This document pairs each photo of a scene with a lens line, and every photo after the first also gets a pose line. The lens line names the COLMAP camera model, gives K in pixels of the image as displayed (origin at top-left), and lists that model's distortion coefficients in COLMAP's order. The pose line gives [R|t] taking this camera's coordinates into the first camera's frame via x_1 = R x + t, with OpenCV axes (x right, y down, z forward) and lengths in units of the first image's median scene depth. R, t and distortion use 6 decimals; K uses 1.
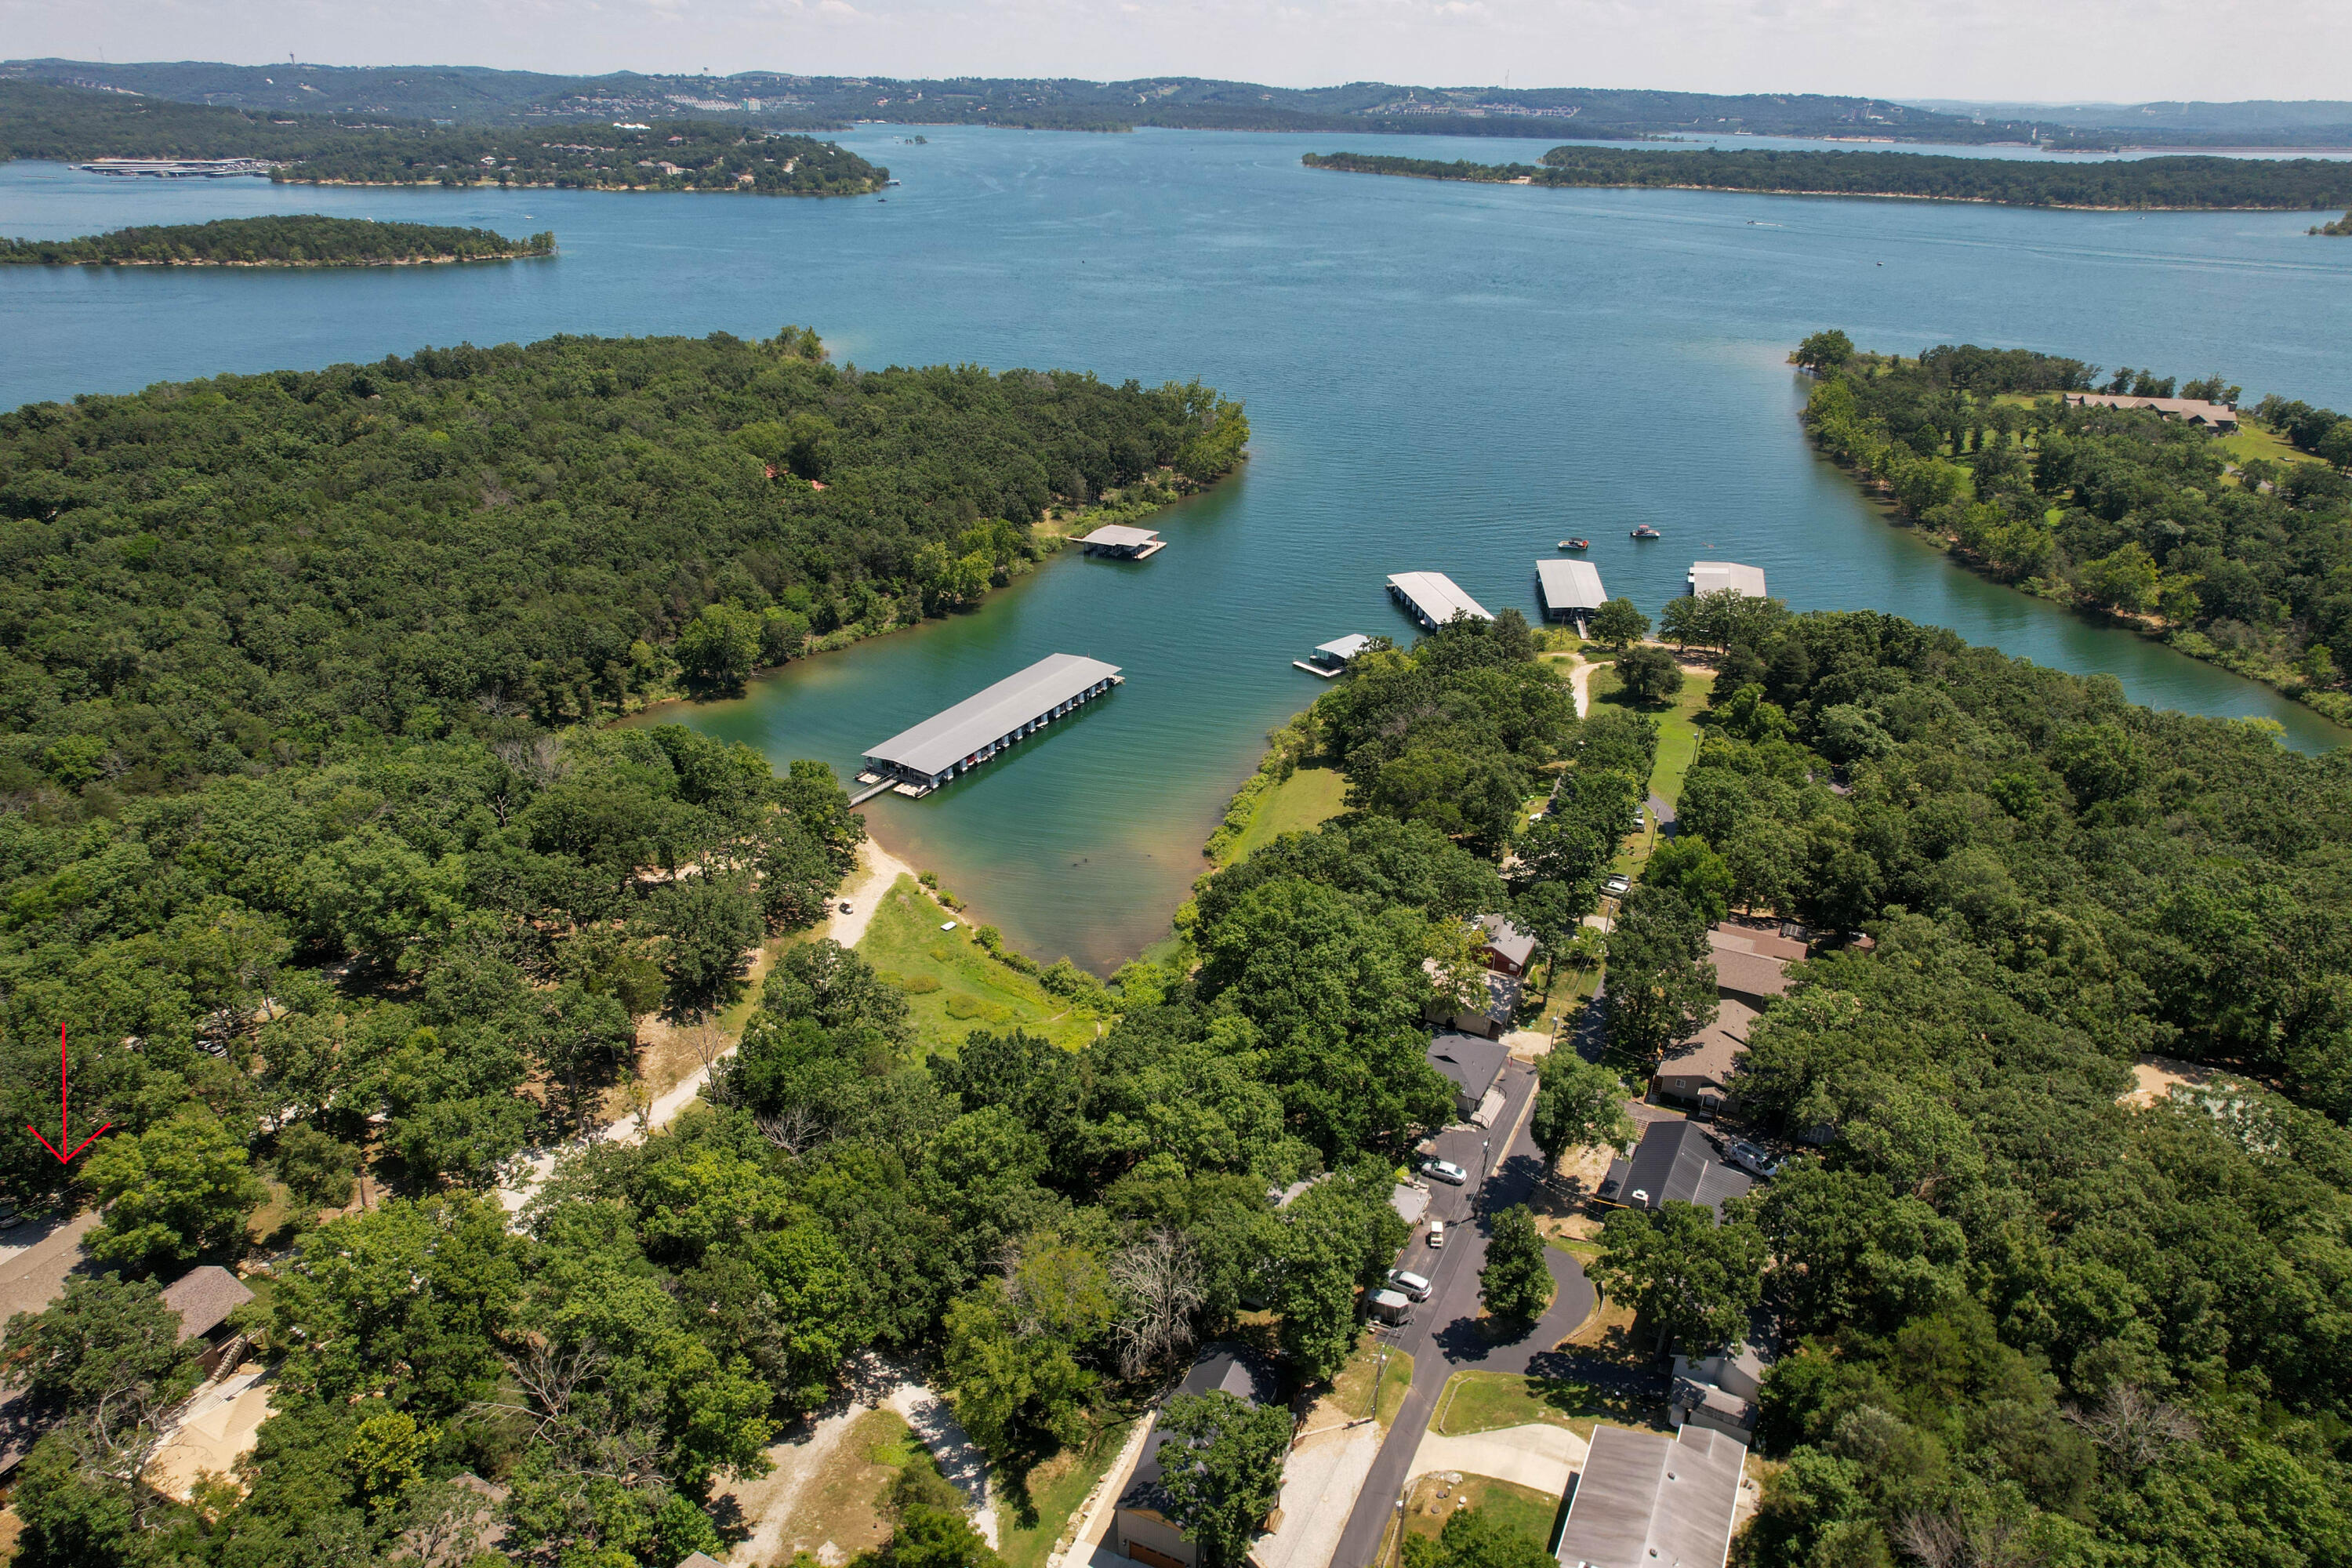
lens RADIAL K [[1502.4, 0, 1194.2], [0, 1502.4, 748.3], [0, 0, 1]] dist [-0.091190, 0.086152]
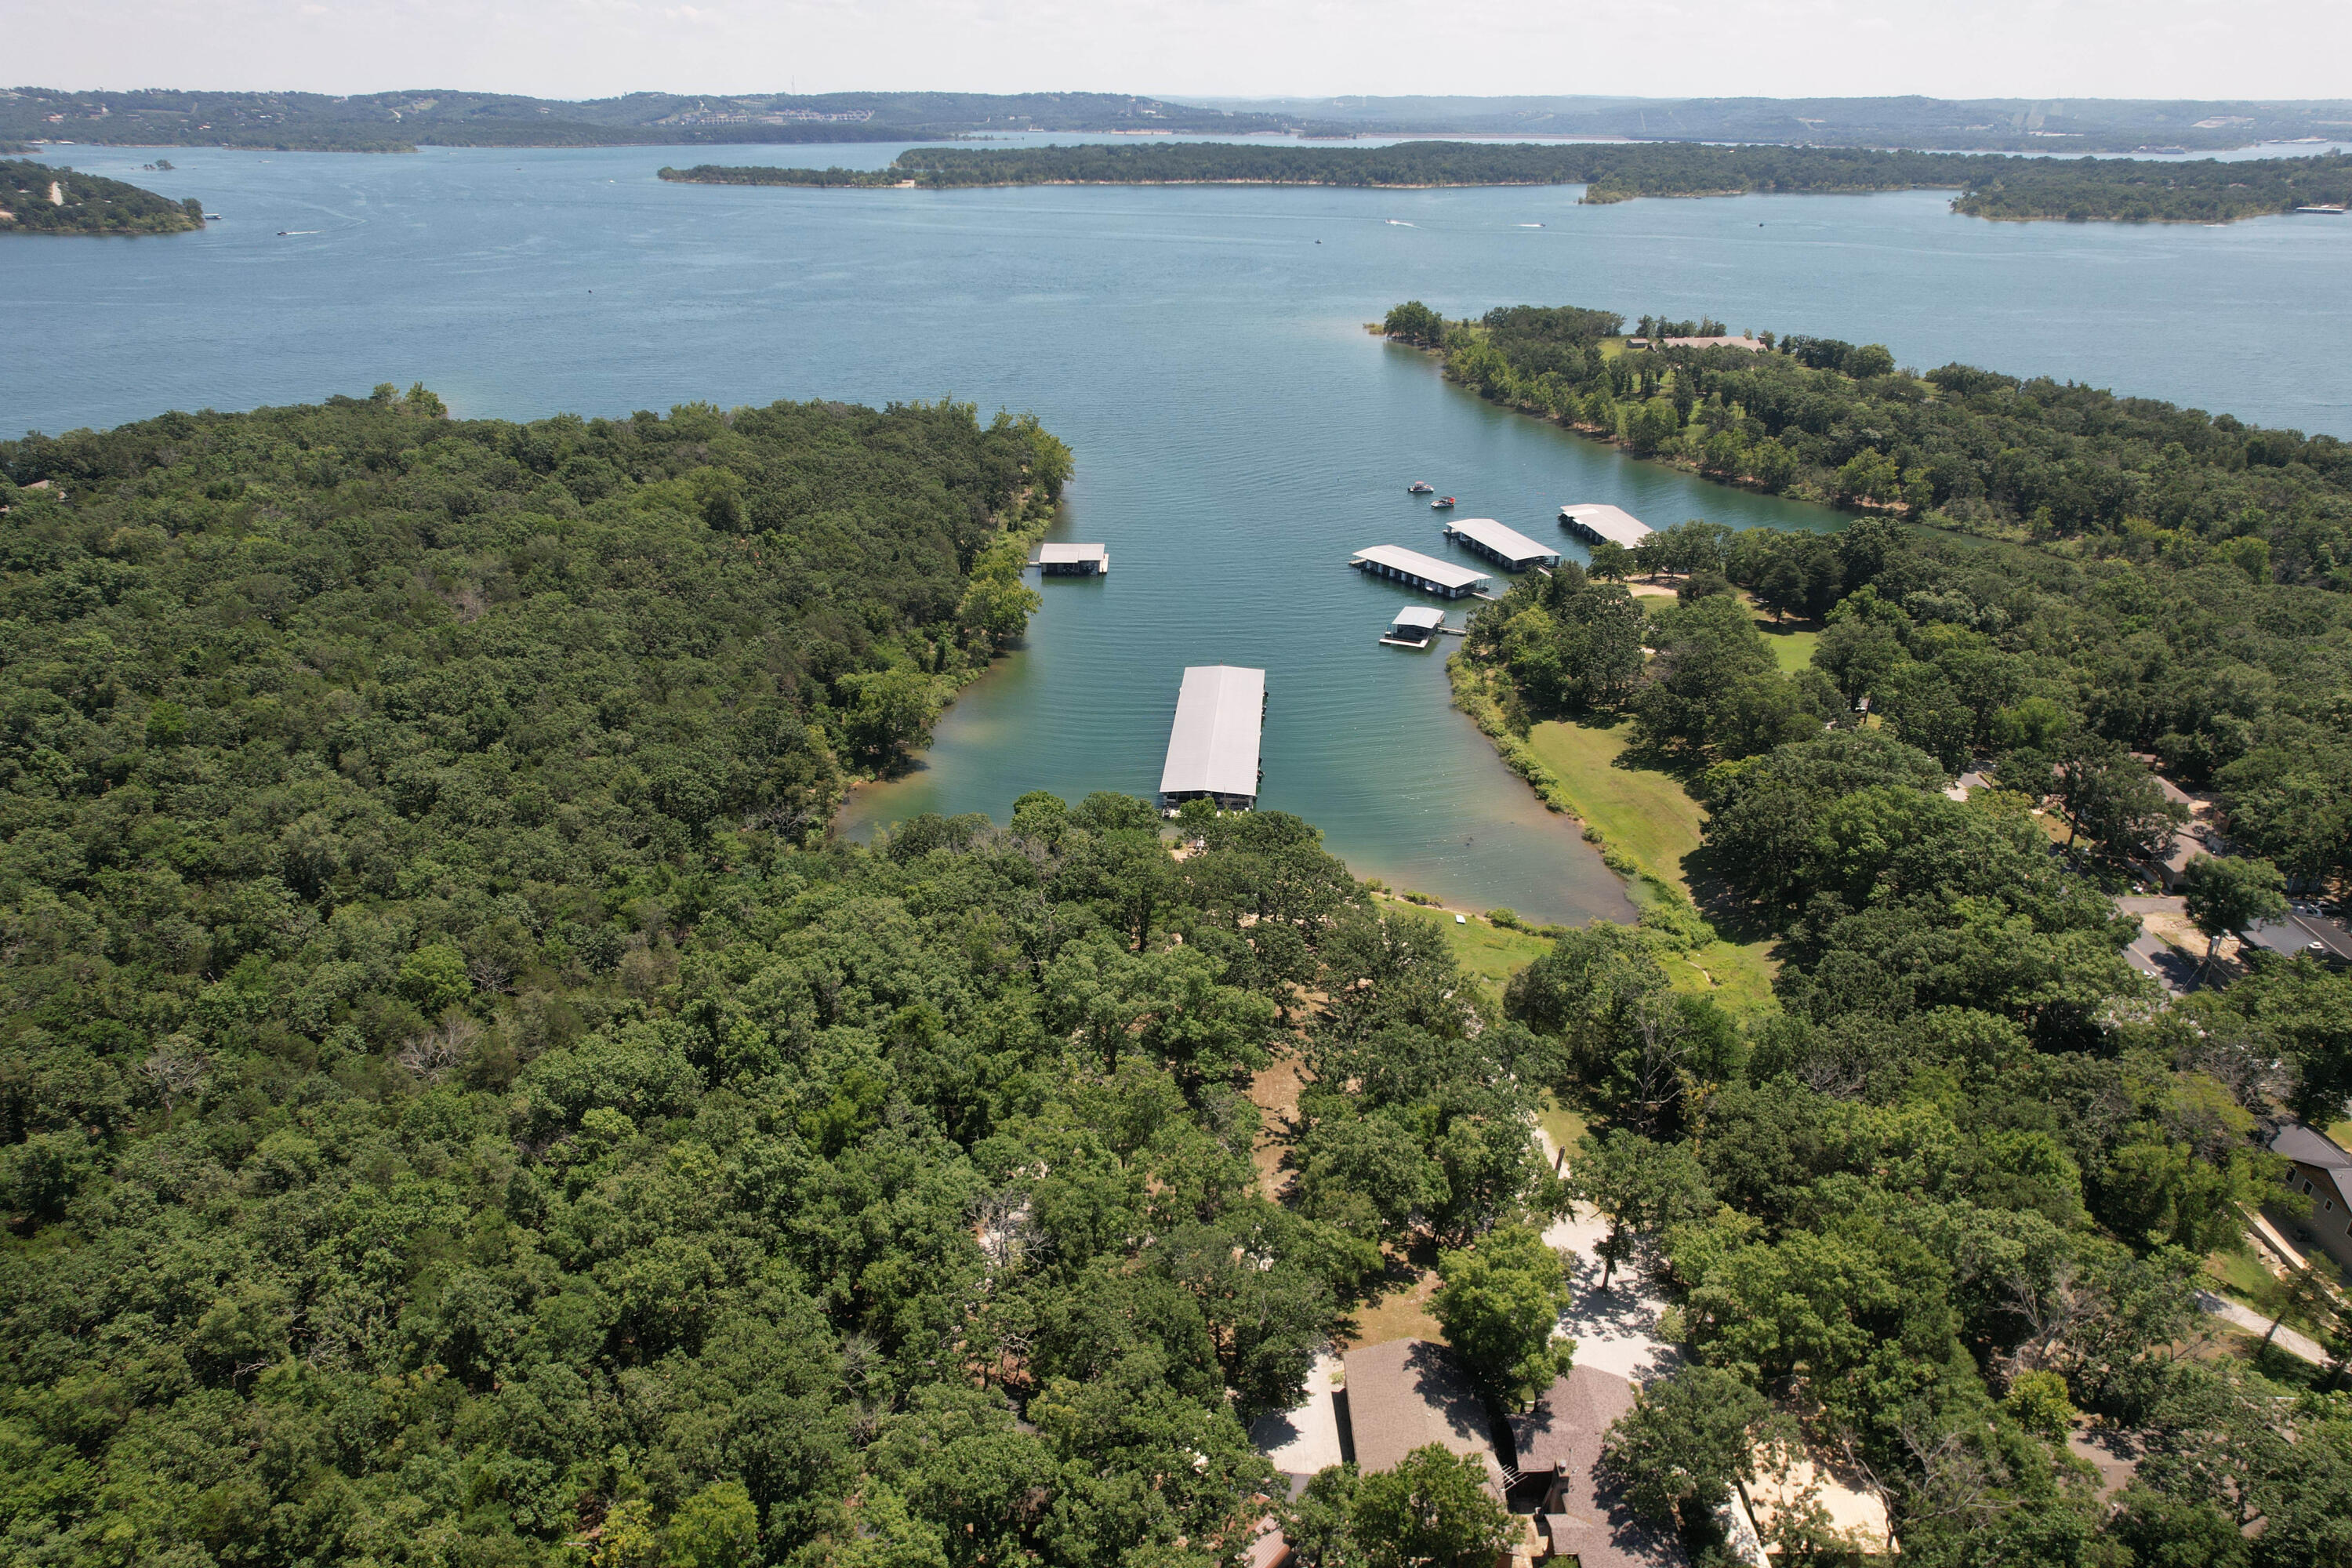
lens RADIAL K [[1502.4, 0, 1194.2], [0, 1502.4, 748.3], [0, 0, 1]] dist [-0.091190, 0.086152]
pose [[0.903613, -0.180178, 0.388611, -0.202590], [0.181209, 0.982845, 0.034337, -0.018114], [-0.388131, 0.039393, 0.920762, 0.037102]]
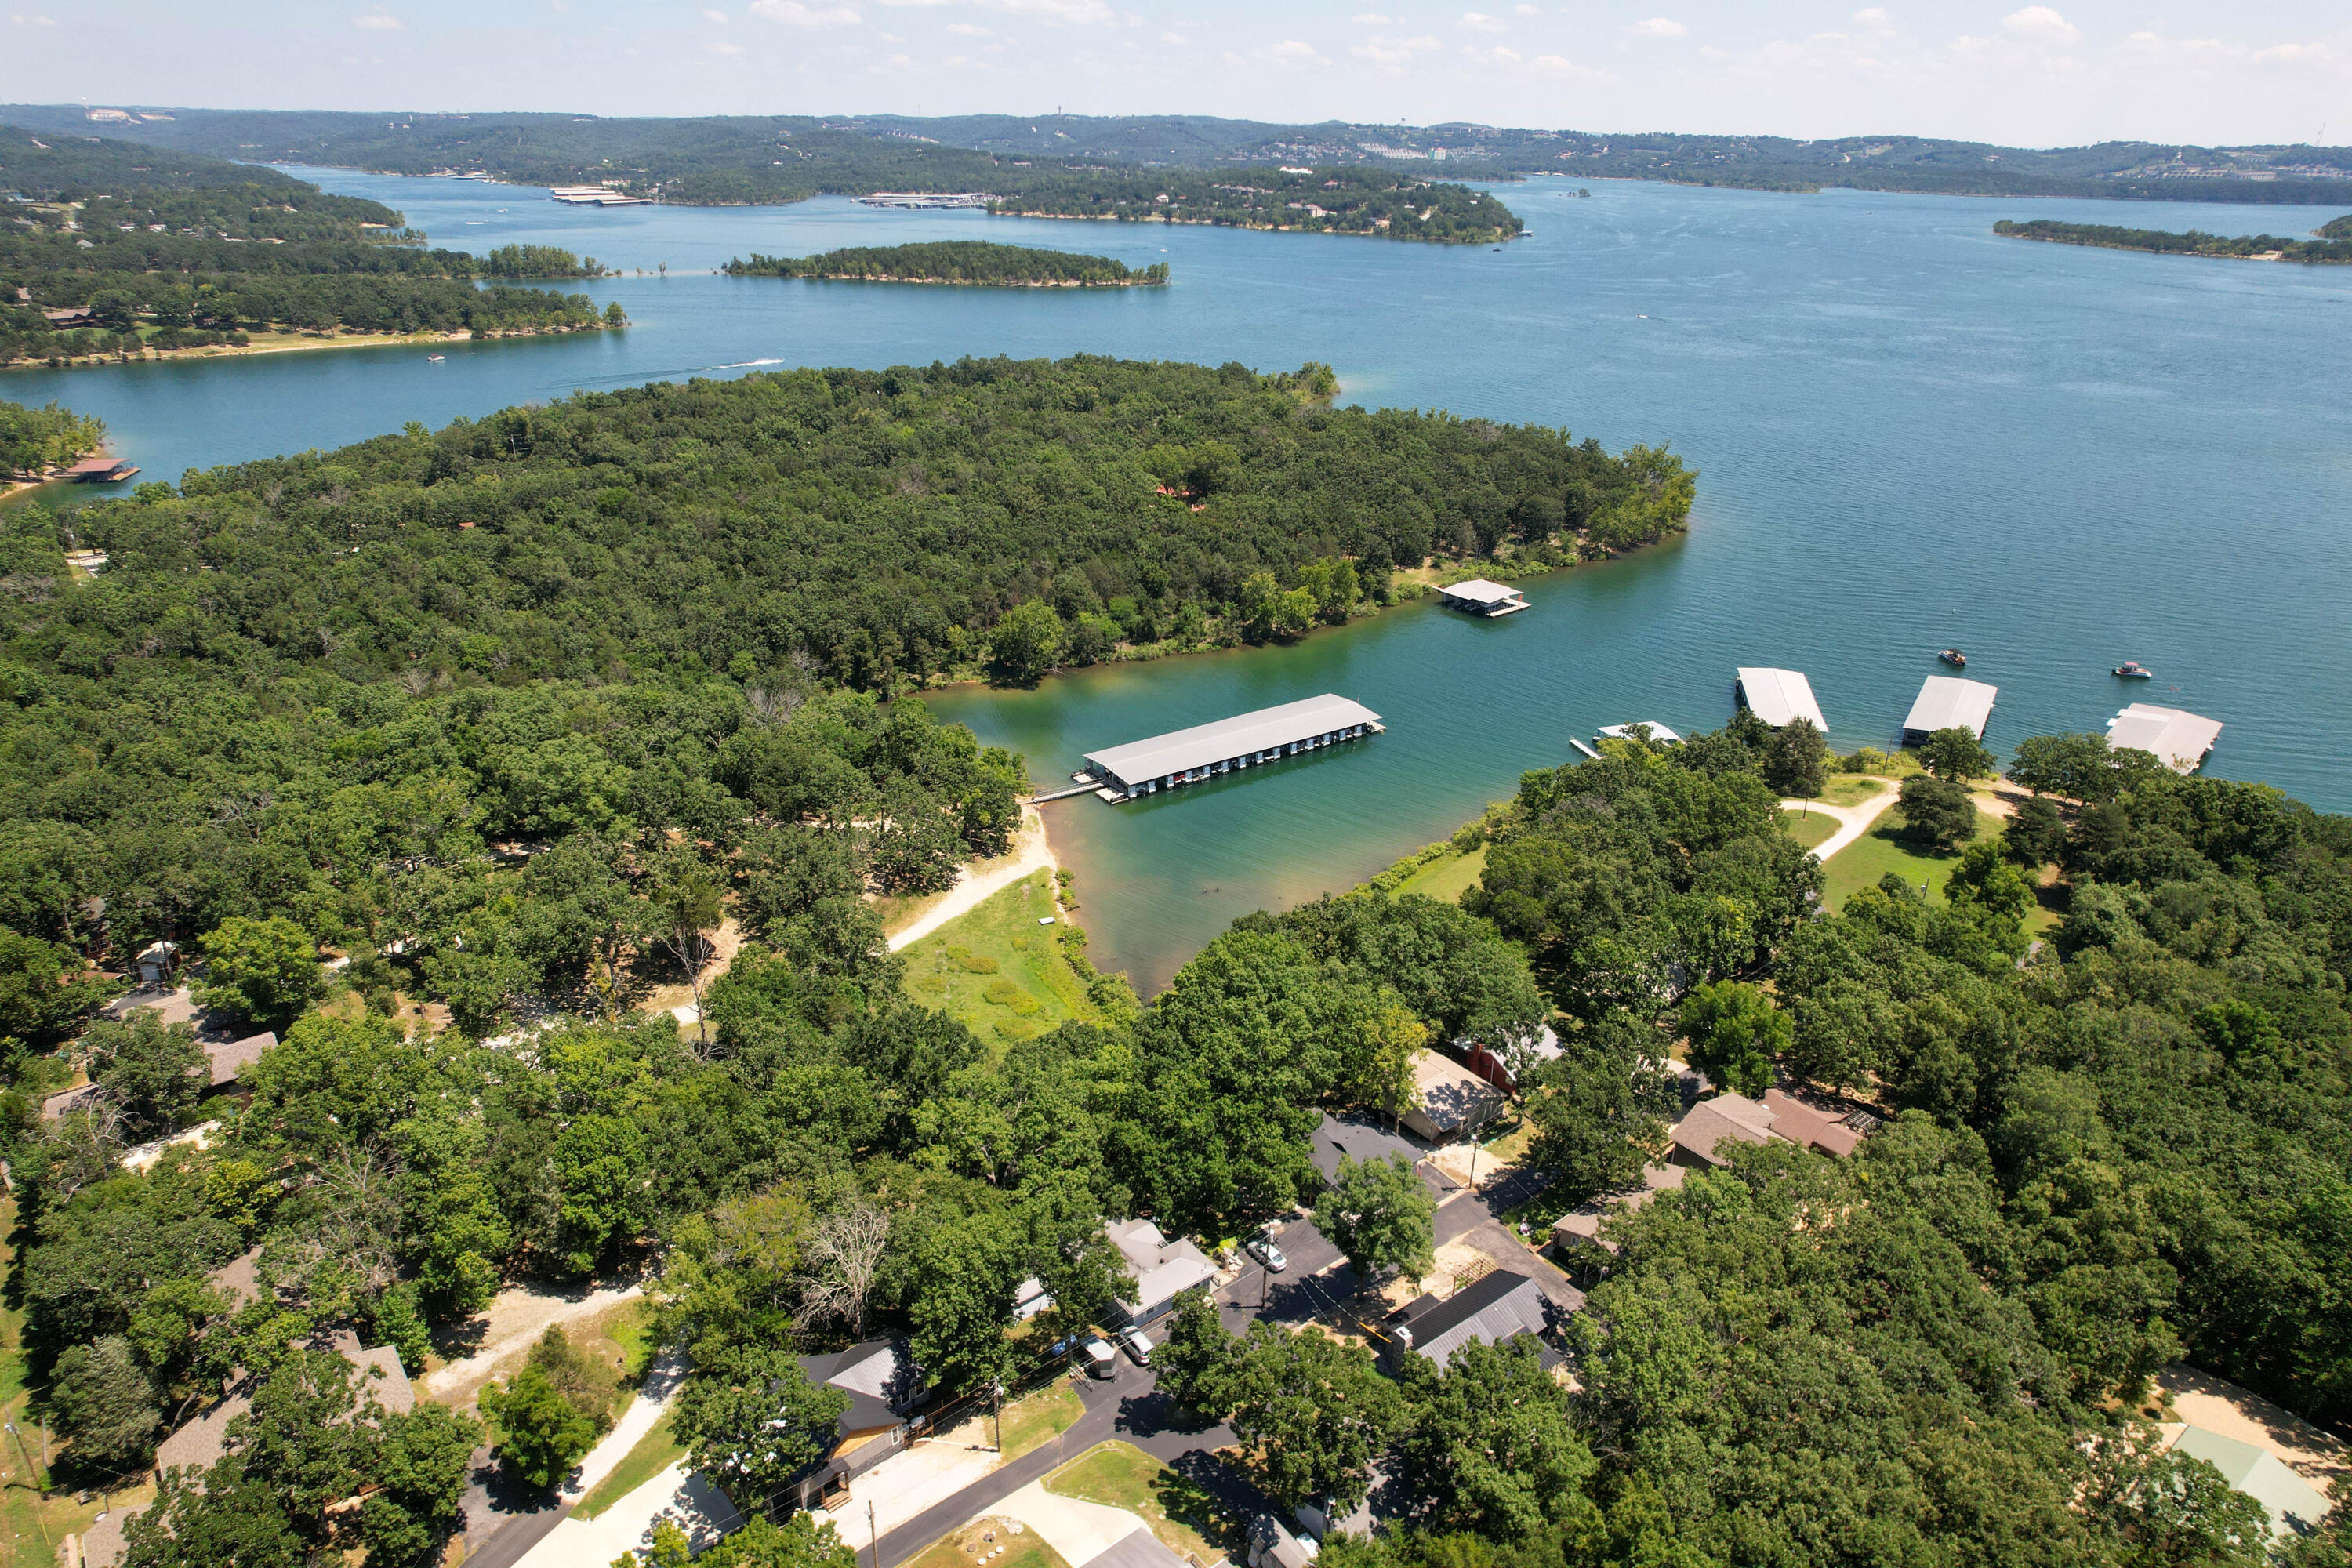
lens RADIAL K [[1502.4, 0, 1194.2], [0, 1502.4, 748.3], [0, 0, 1]] dist [-0.091190, 0.086152]
pose [[0.909857, 0.159039, -0.383233, 0.090960], [-0.170769, 0.985305, 0.003460, -0.006340], [0.378152, 0.062296, 0.923645, 0.016984]]
